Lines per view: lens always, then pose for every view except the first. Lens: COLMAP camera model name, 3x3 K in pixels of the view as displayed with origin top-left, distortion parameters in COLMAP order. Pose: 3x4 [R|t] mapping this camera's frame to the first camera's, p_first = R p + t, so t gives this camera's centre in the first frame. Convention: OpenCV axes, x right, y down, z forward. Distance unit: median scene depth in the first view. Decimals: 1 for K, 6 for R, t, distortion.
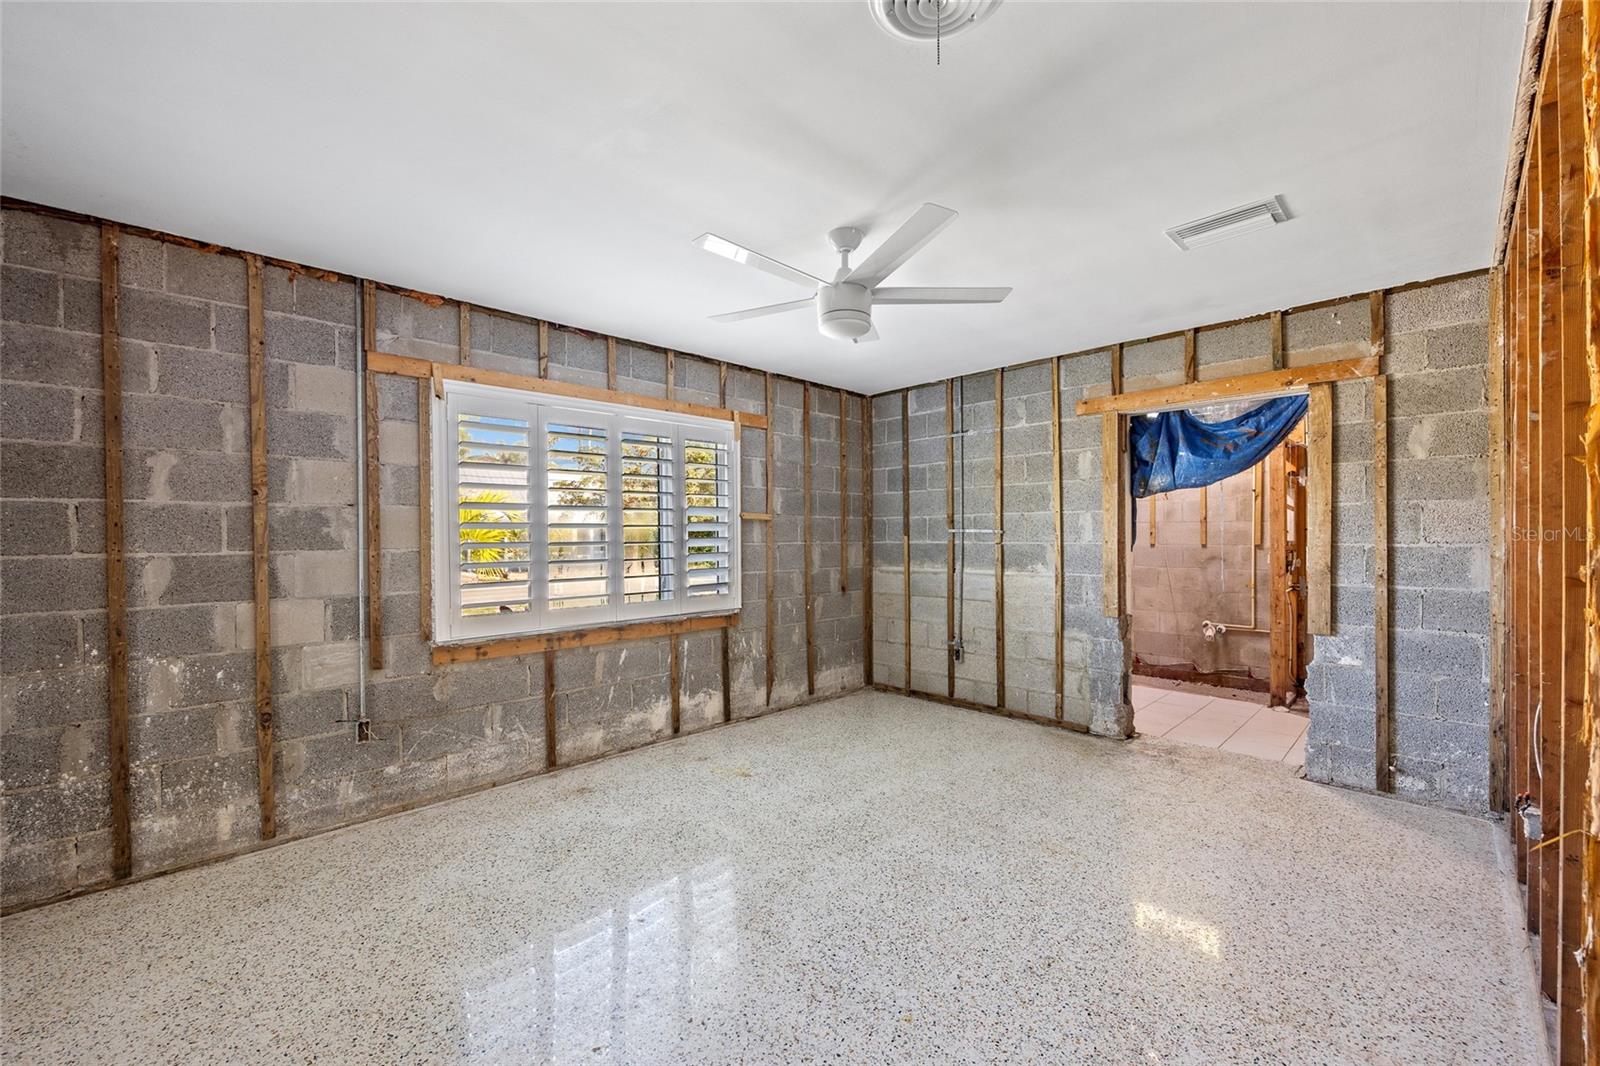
lens RADIAL K [[640.5, 0, 796.1], [0, 640.5, 537.6], [0, 0, 1]] dist [-0.003343, -0.000232]
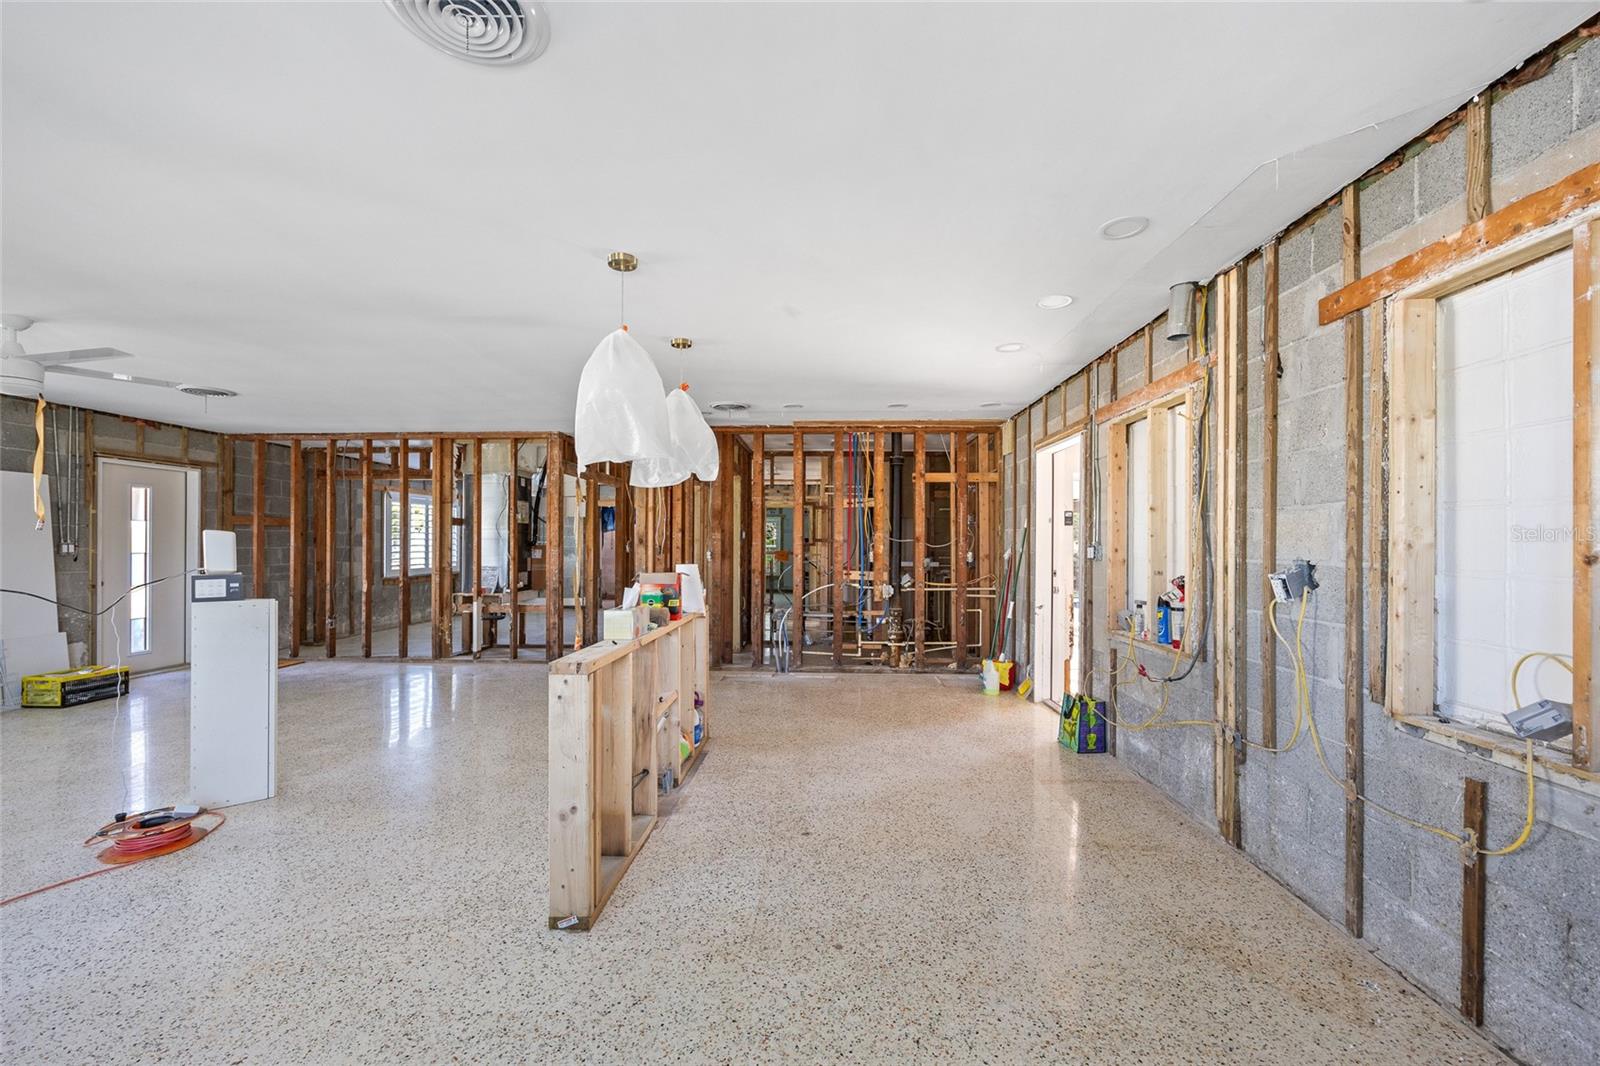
lens RADIAL K [[645.7, 0, 799.3], [0, 645.7, 539.9], [0, 0, 1]] dist [-0.002155, -0.000253]
pose [[0.730347, 0.011043, 0.682987, -1.021435], [-0.003394, 0.999916, -0.012538, 0.014587], [-0.683068, 0.006839, 0.730323, -2.164321]]
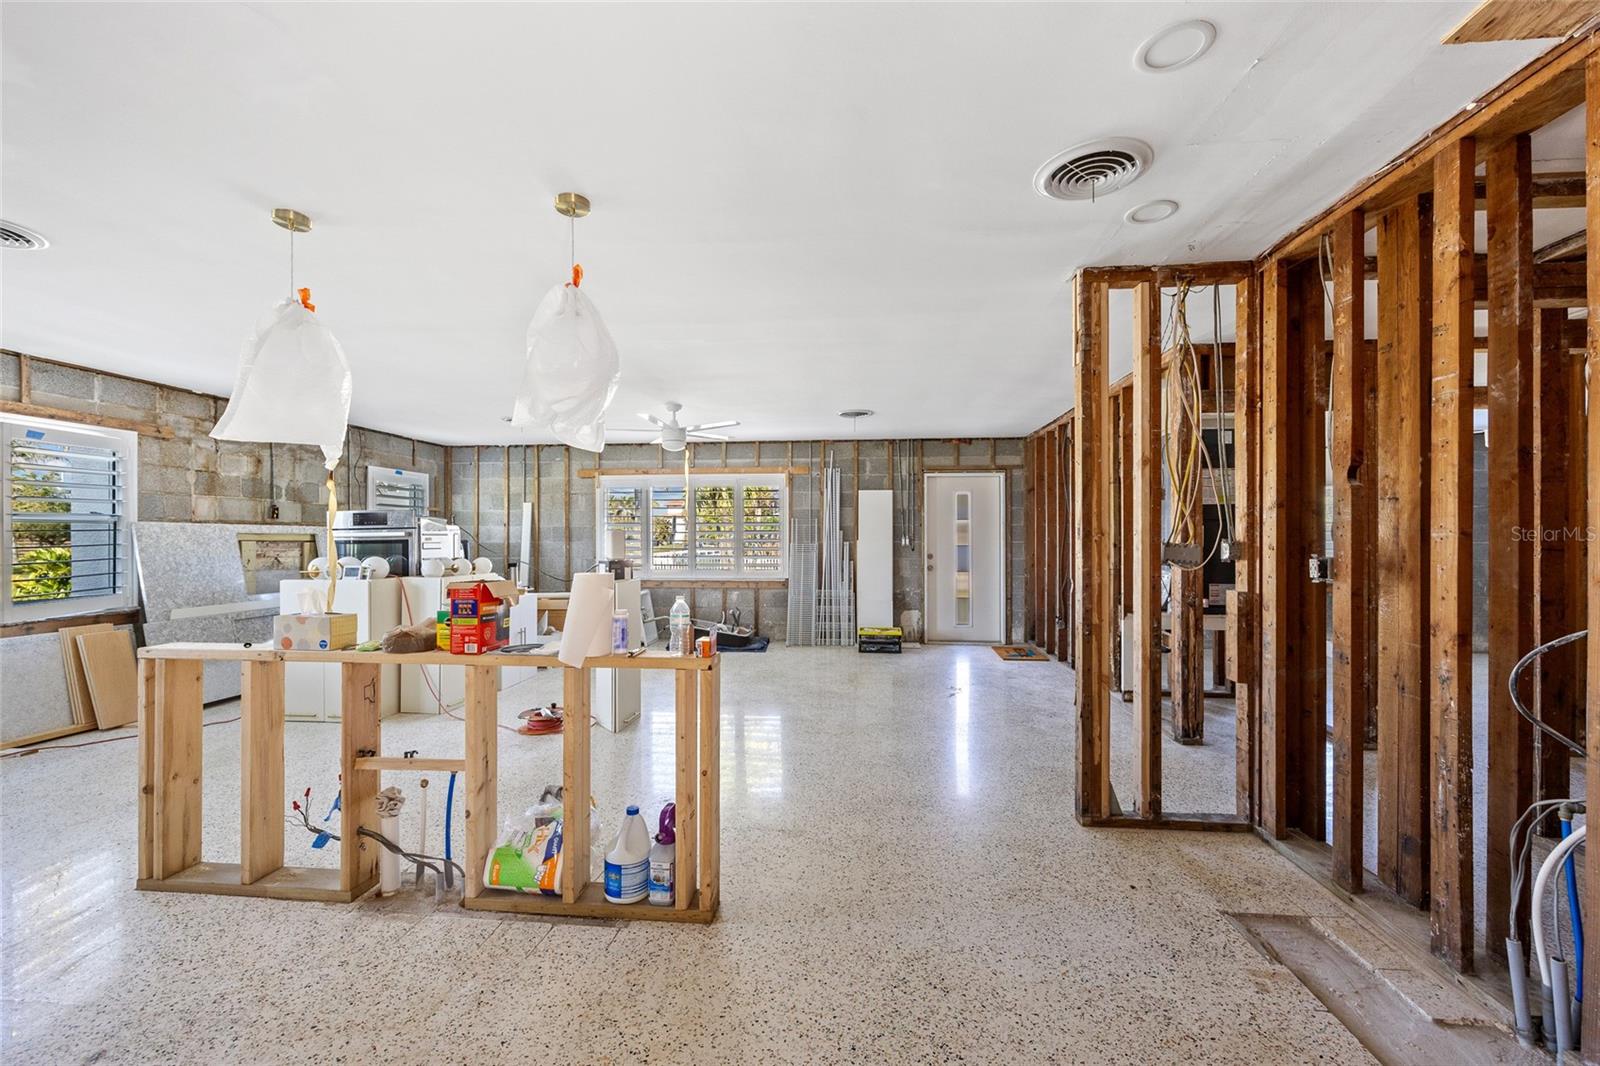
lens RADIAL K [[640.5, 0, 796.1], [0, 640.5, 537.6], [0, 0, 1]] dist [-0.003343, -0.000232]
pose [[0.645611, 0.005747, -0.763645, 0.133469], [-0.005725, 0.999980, 0.002686, 0.005603], [0.763645, 0.002638, 0.645631, -1.524478]]
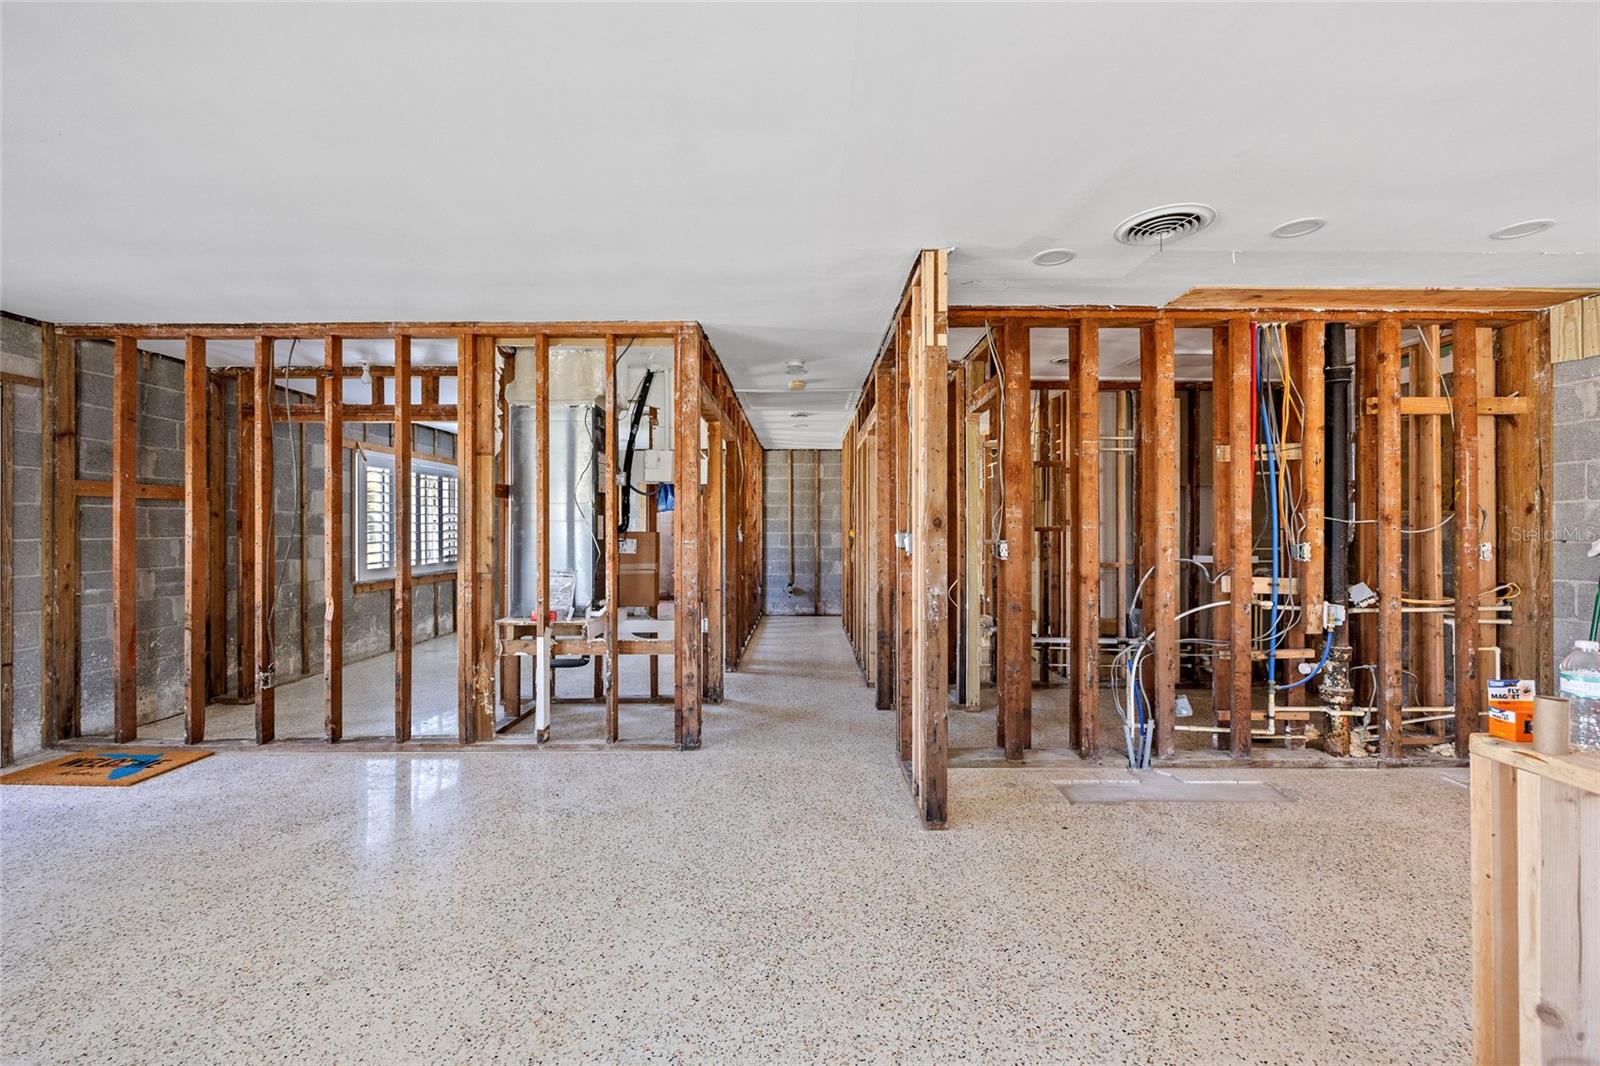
lens RADIAL K [[649.2, 0, 802.4], [0, 649.2, 526.4], [0, 0, 1]] dist [0.000981, -0.001187]
pose [[0.697624, 0.007239, 0.716427, -0.874521], [0.000177, 0.999947, -0.010276, 0.010565], [-0.716464, 0.007295, 0.697586, -1.172796]]
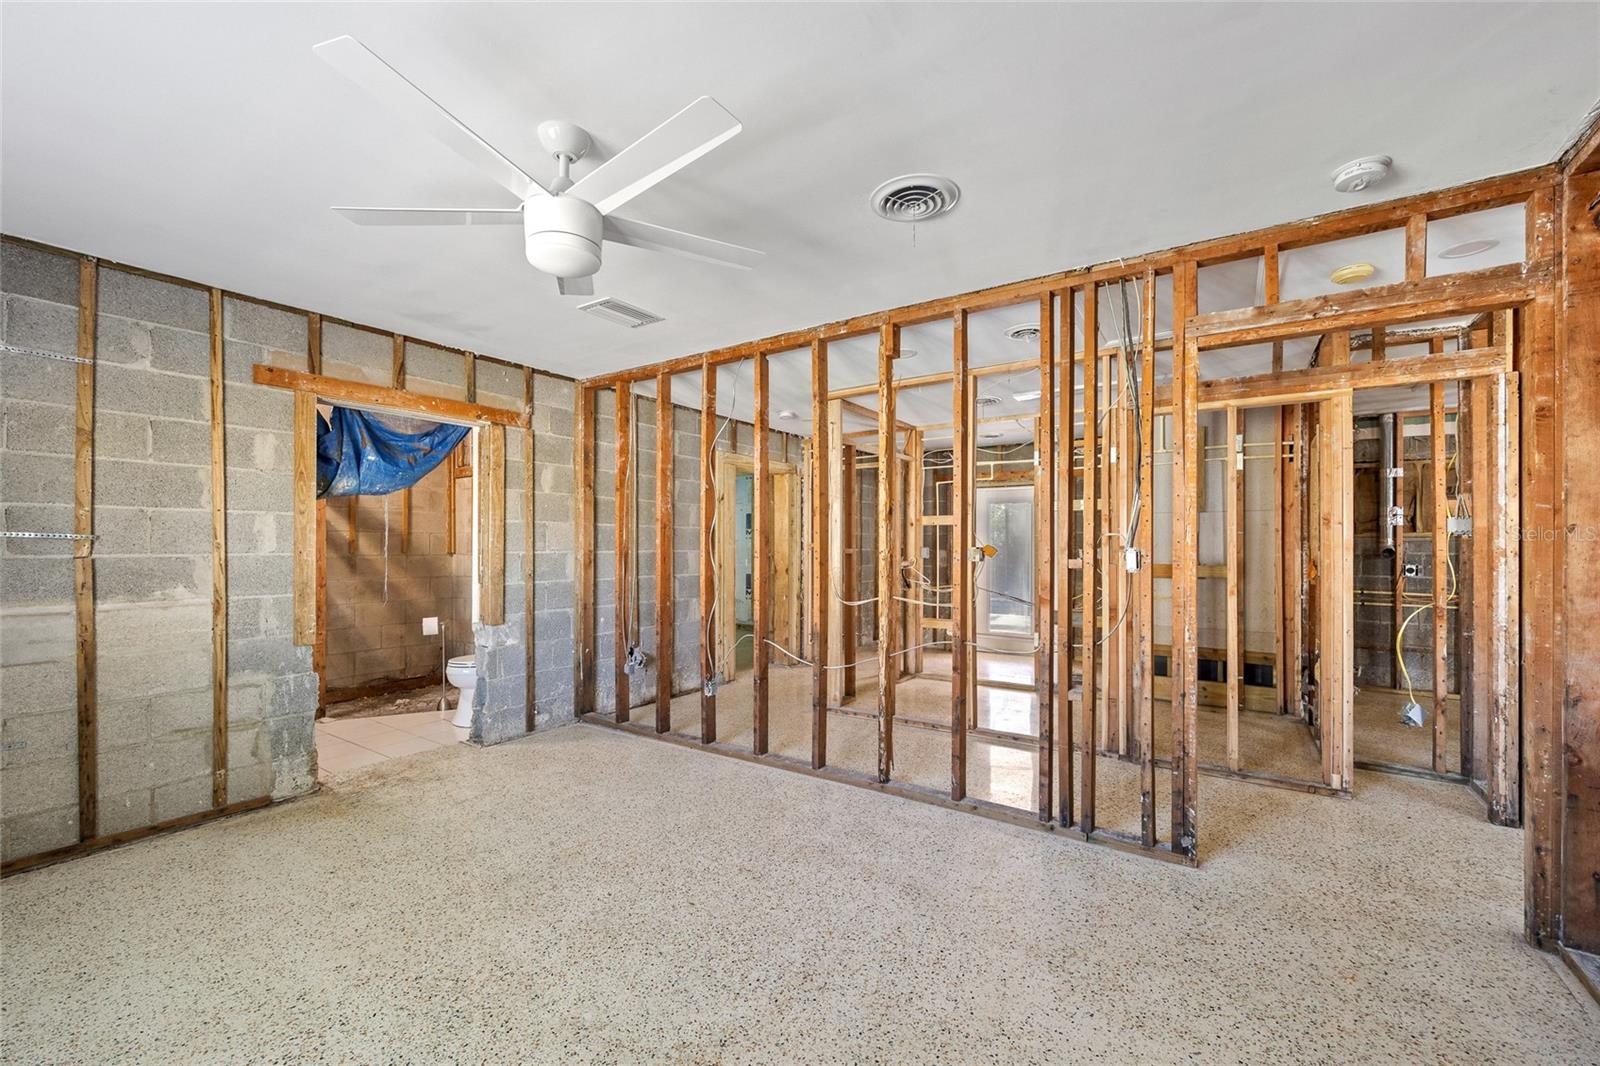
lens RADIAL K [[656.2, 0, 799.3], [0, 656.2, 541.2], [0, 0, 1]] dist [-0.000838, -0.000148]
pose [[-0.213189, 0.009651, 0.976963, -0.486631], [0.001764, 0.999953, -0.009493, 0.001722], [-0.977009, -0.000301, -0.213197, 0.606194]]
